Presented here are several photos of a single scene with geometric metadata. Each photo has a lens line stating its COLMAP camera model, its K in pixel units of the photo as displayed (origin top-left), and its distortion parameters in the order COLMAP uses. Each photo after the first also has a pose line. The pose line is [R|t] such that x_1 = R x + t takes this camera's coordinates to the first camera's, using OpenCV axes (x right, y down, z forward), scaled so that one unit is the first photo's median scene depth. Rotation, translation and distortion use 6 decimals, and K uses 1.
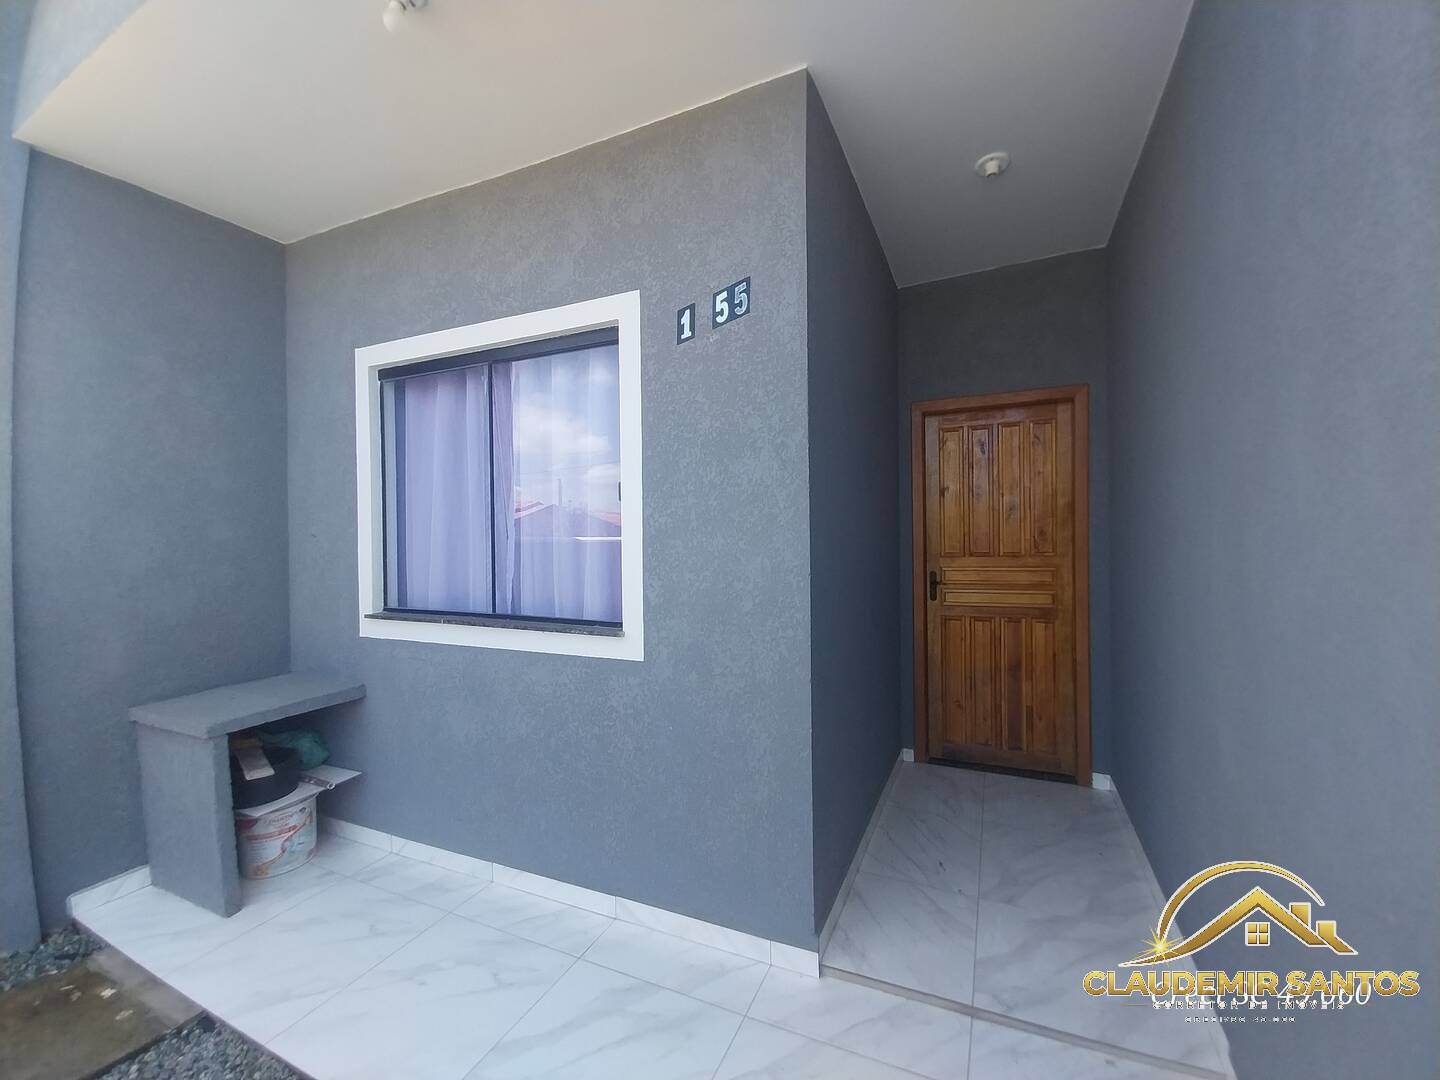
lens RADIAL K [[562.6, 0, 754.4], [0, 562.6, 537.2], [0, 0, 1]] dist [0.014584, -0.012479]
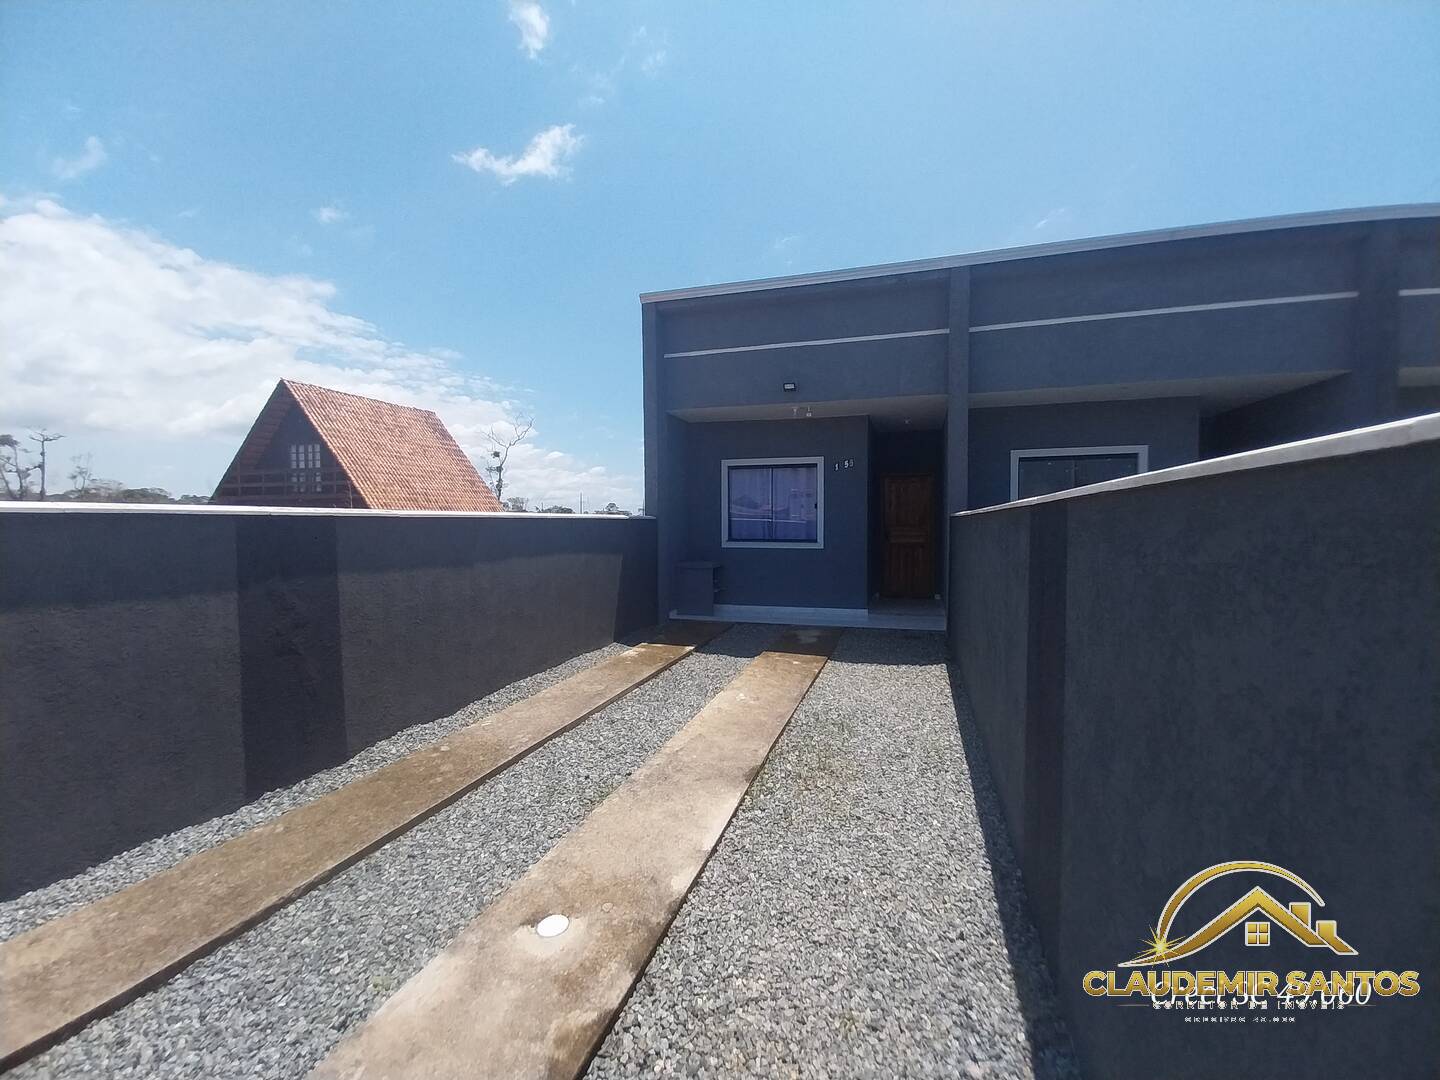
lens RADIAL K [[562.6, 0, 754.4], [0, 562.6, 537.2], [0, 0, 1]] dist [0.014584, -0.012479]
pose [[0.990546, 0.005618, 0.137067, -0.964574], [-0.008617, 0.999736, 0.021297, 0.044110], [-0.136911, -0.022276, 0.990333, -2.275006]]
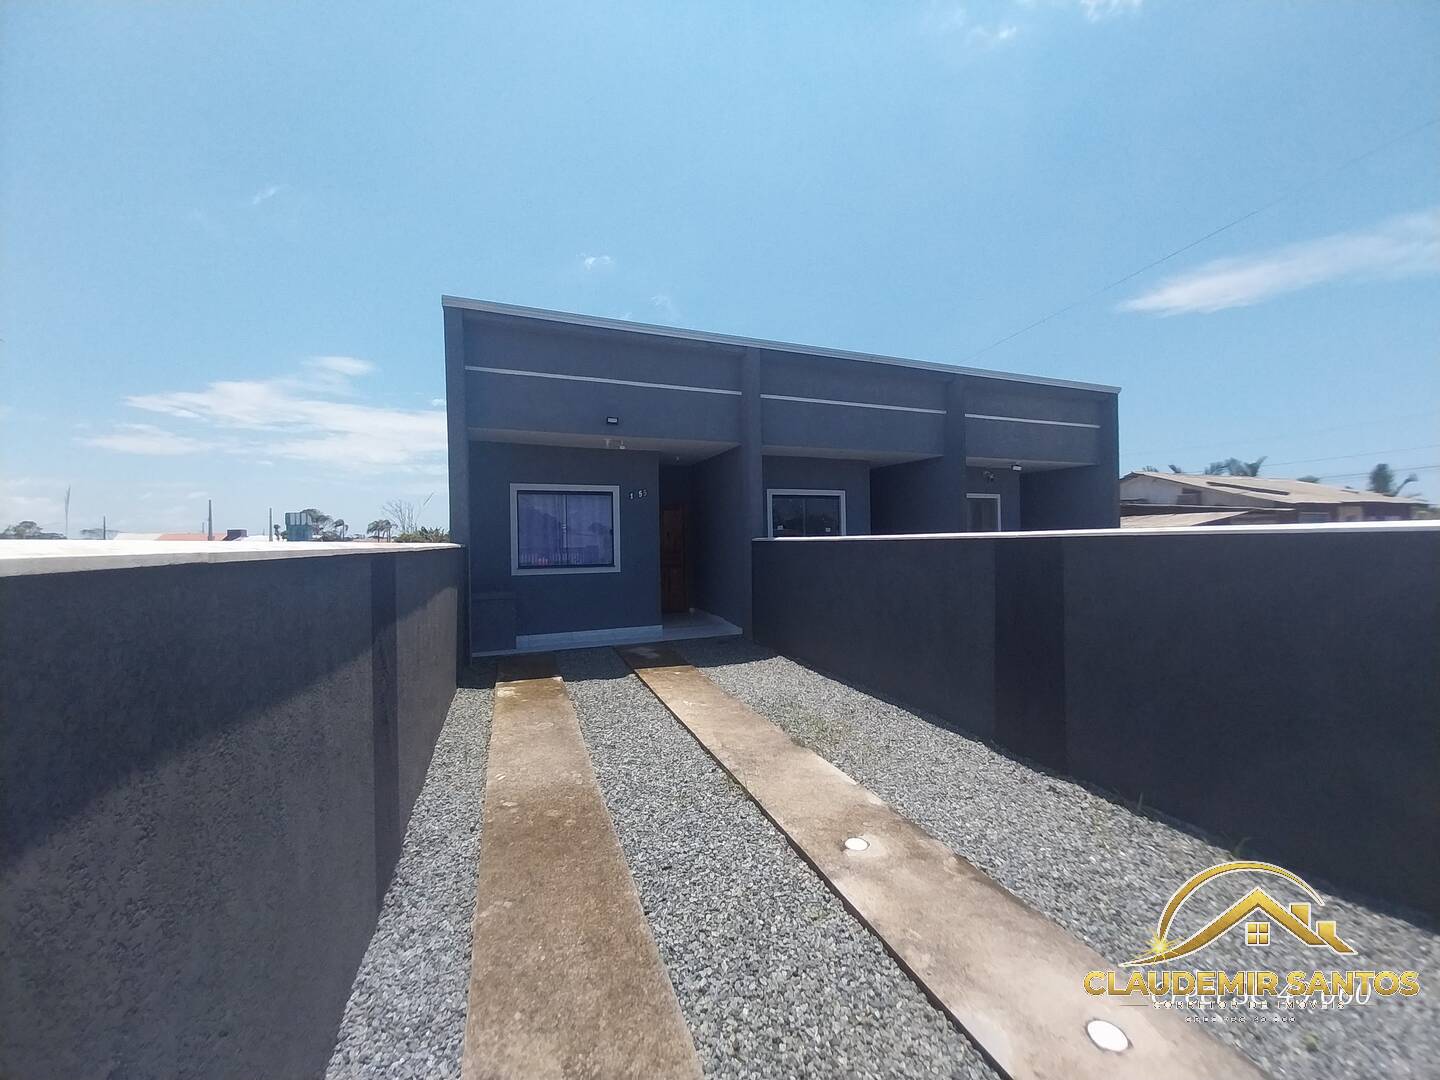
lens RADIAL K [[562.6, 0, 754.4], [0, 562.6, 537.2], [0, 0, 1]] dist [0.014584, -0.012479]
pose [[0.689497, 0.005955, 0.724264, -2.019380], [0.010244, 0.999786, -0.017973, 0.032099], [-0.724216, 0.019812, 0.689288, -2.092875]]
